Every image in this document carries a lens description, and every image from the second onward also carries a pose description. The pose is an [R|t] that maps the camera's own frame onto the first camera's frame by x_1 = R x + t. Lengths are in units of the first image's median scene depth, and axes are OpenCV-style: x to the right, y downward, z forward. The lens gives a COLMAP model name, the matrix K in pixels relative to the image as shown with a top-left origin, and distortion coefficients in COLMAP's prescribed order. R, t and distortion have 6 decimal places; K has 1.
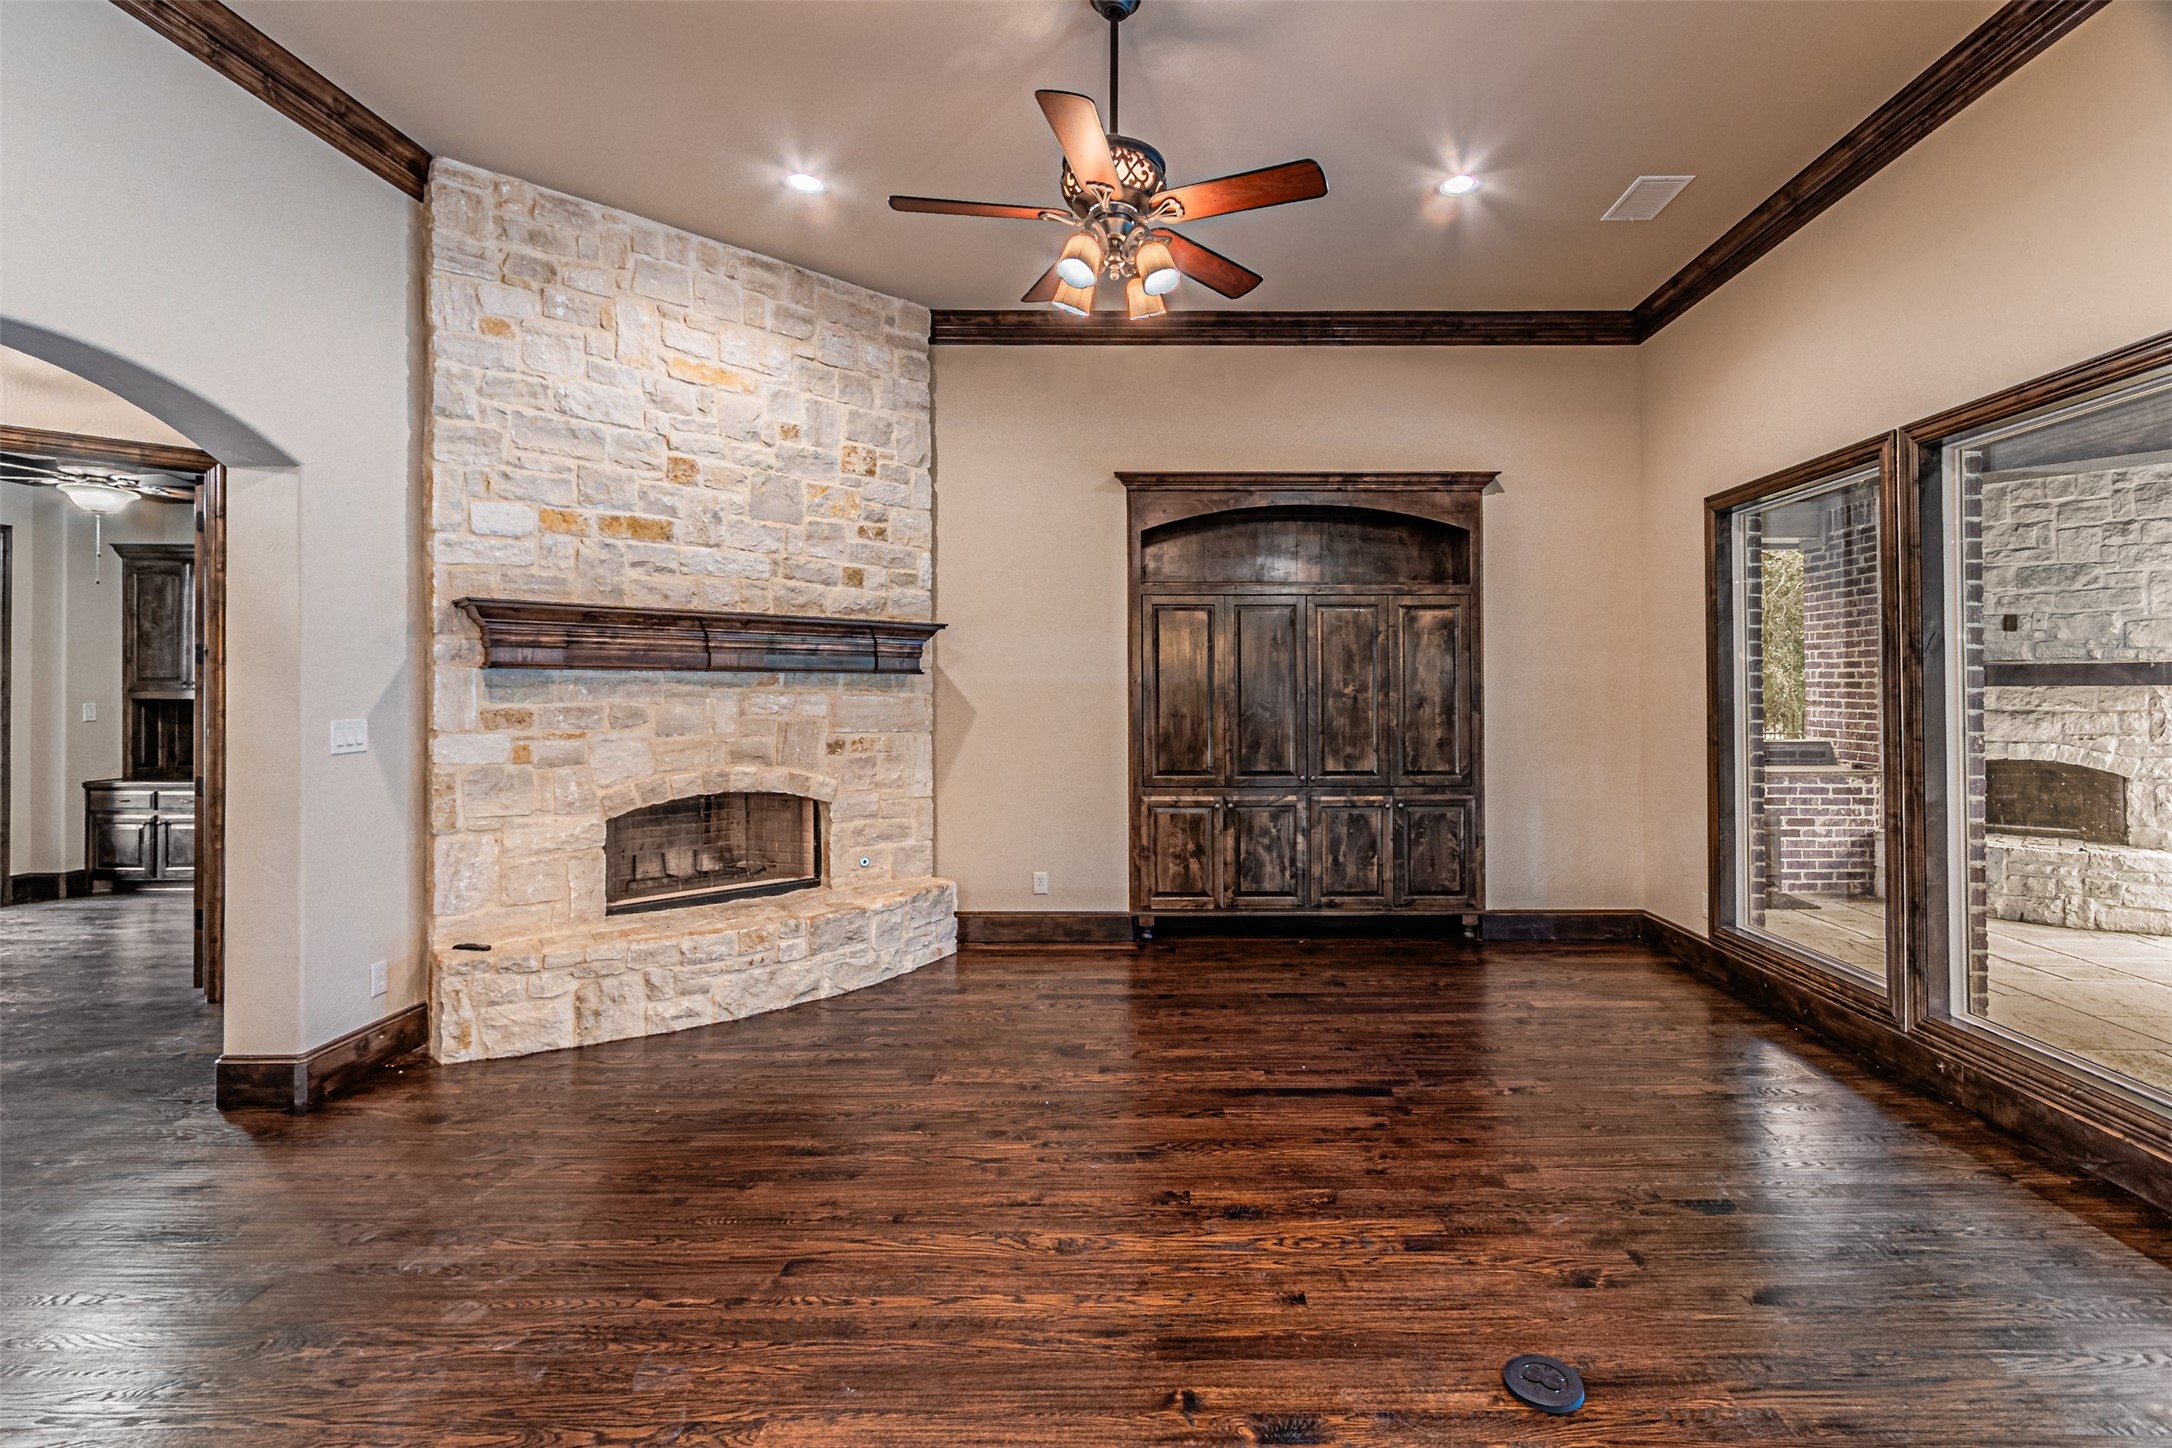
lens RADIAL K [[1009.9, 0, 1166.6], [0, 1009.9, 691.9], [0, 0, 1]] dist [0.009053, -0.003528]
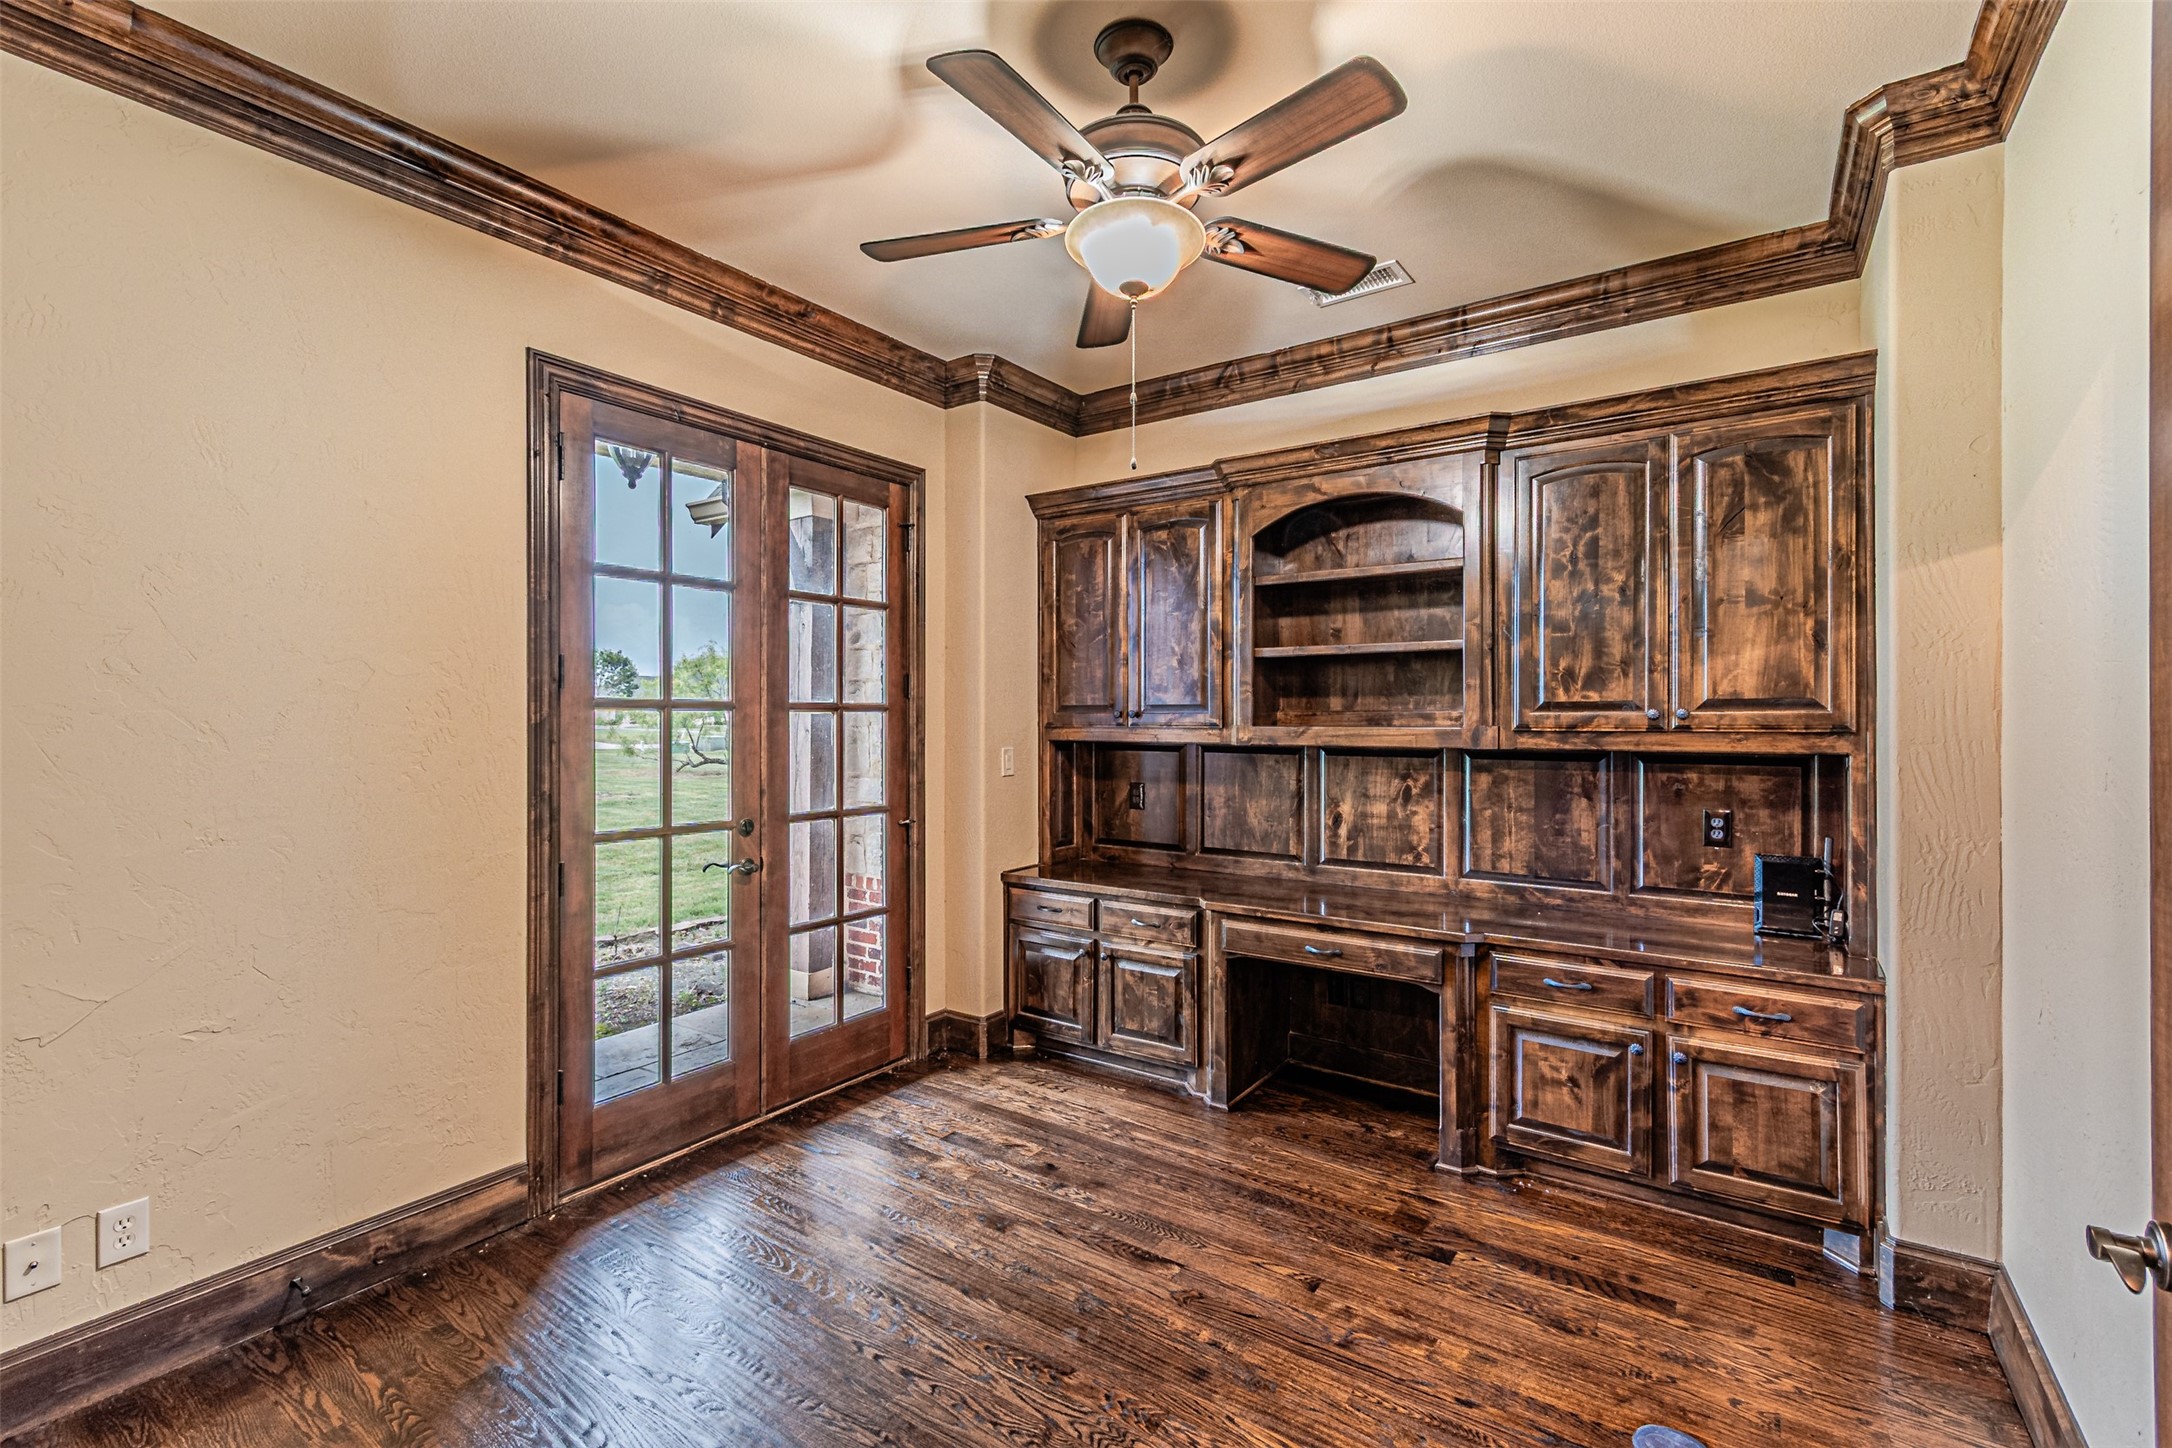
lens RADIAL K [[935.8, 0, 1071.8], [0, 935.8, 721.8], [0, 0, 1]] dist [0.010518, -0.003470]
pose [[0.814432, -0.000433, -0.580258, -0.854267], [0.003141, 0.999988, 0.003663, -0.008277], [0.580250, -0.004806, 0.814424, 0.680094]]
